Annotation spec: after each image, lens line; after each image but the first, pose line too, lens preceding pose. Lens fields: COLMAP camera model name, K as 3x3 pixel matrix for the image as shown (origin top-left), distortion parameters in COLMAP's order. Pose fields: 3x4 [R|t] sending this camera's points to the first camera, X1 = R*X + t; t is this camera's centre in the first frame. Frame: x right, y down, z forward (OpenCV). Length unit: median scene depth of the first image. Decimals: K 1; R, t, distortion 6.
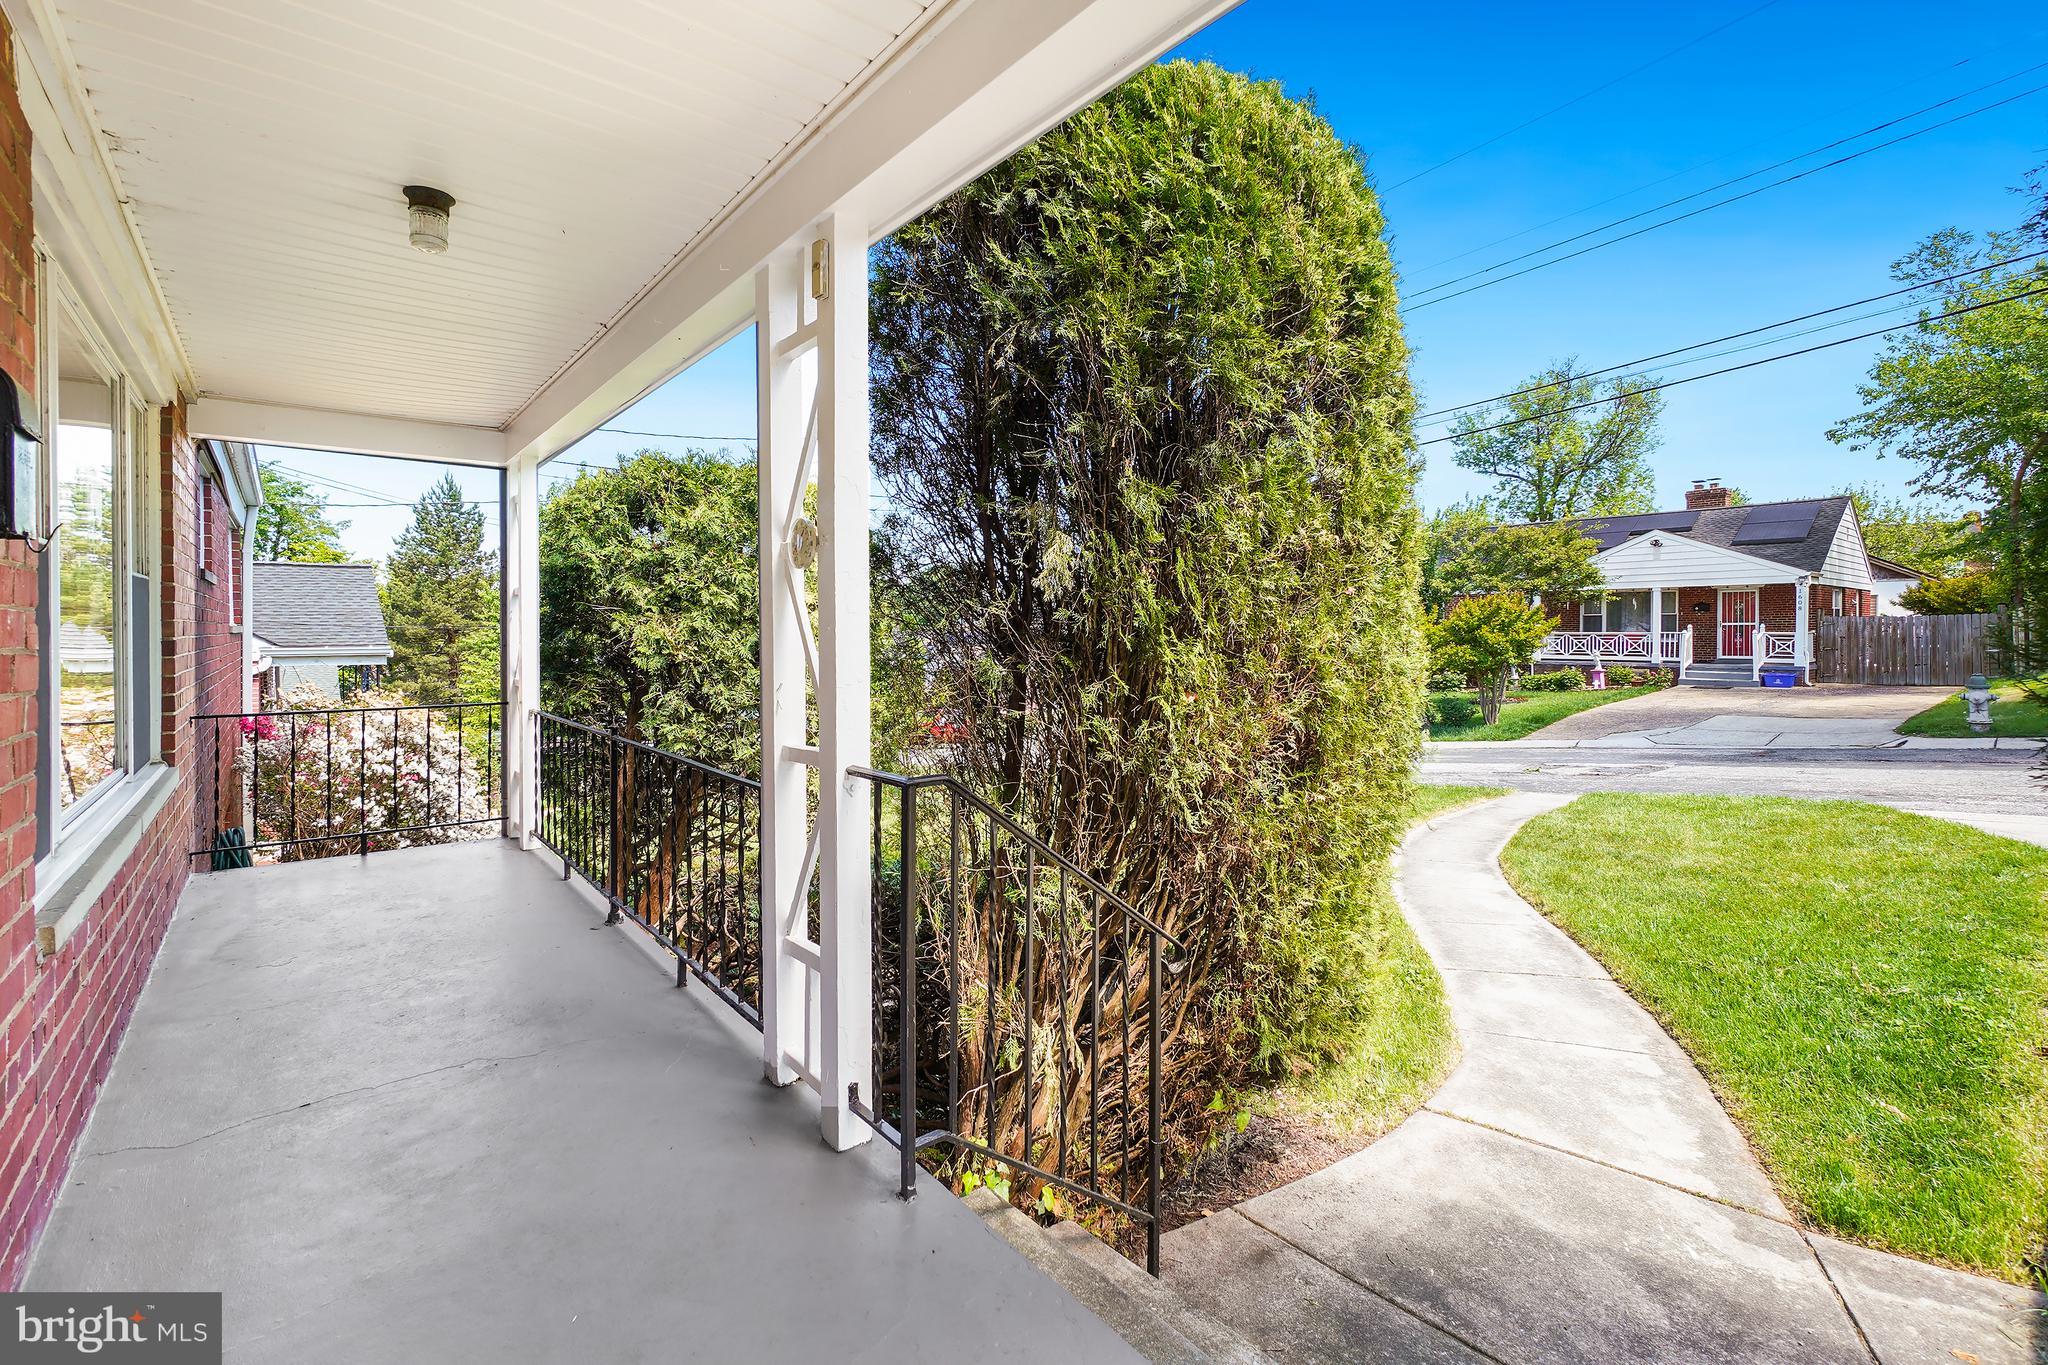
lens RADIAL K [[907.2, 0, 1026.4], [0, 907.2, 643.0], [0, 0, 1]] dist [0.000373, 0.000144]
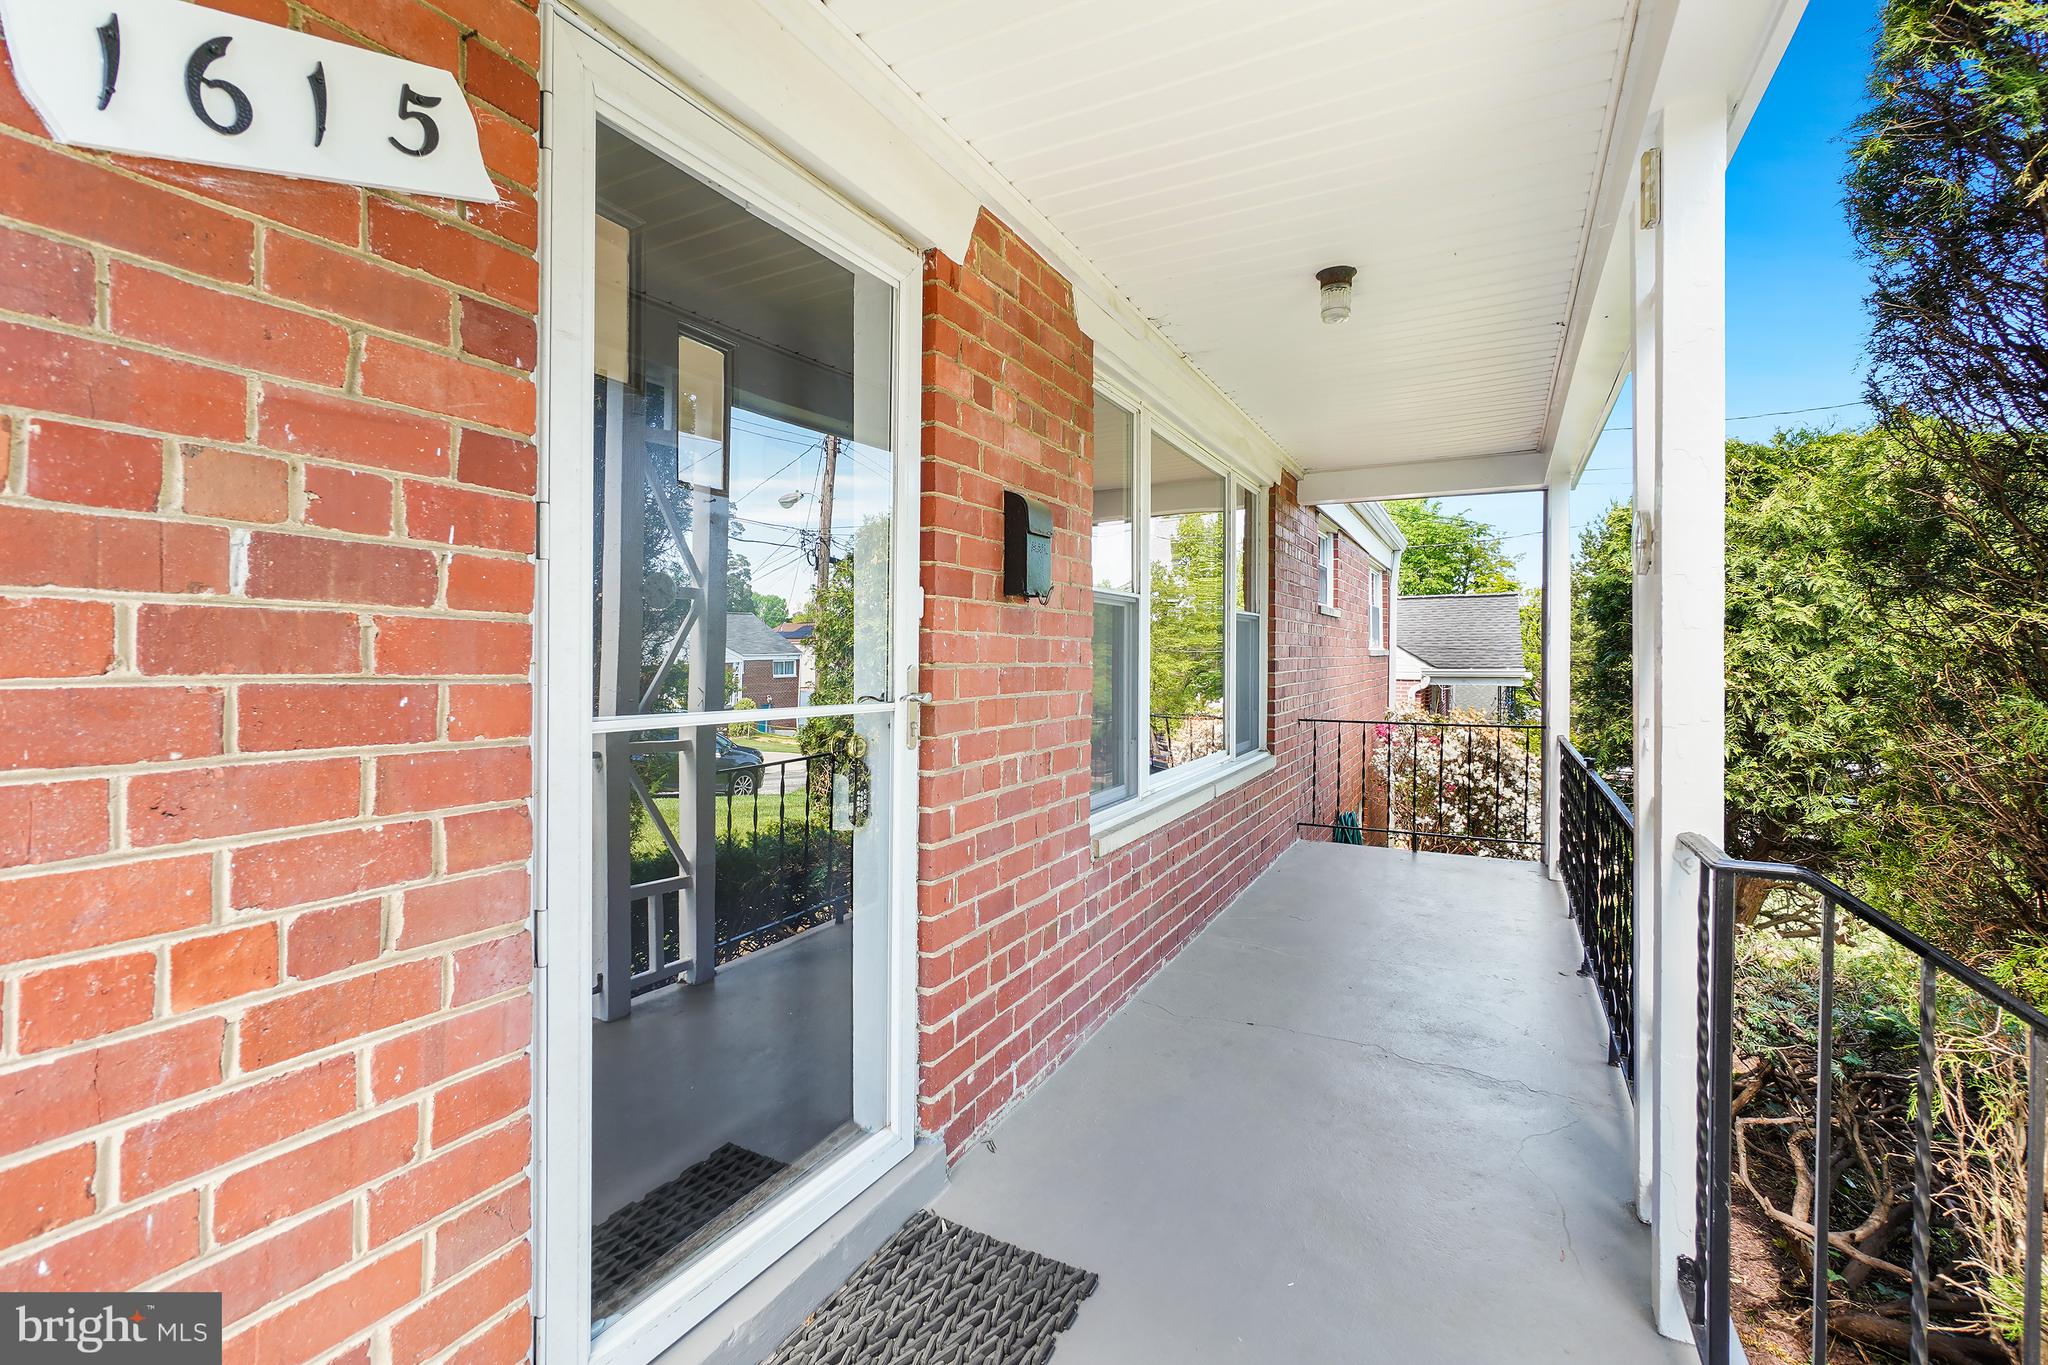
lens RADIAL K [[925.2, 0, 1024.1], [0, 925.2, 662.3], [0, 0, 1]] dist [-0.000518, -0.000030]
pose [[0.408251, 0.009048, -0.912825, 0.118513], [-0.013859, 0.999897, 0.003713, -0.000050], [0.912764, 0.011136, 0.408335, 0.078809]]
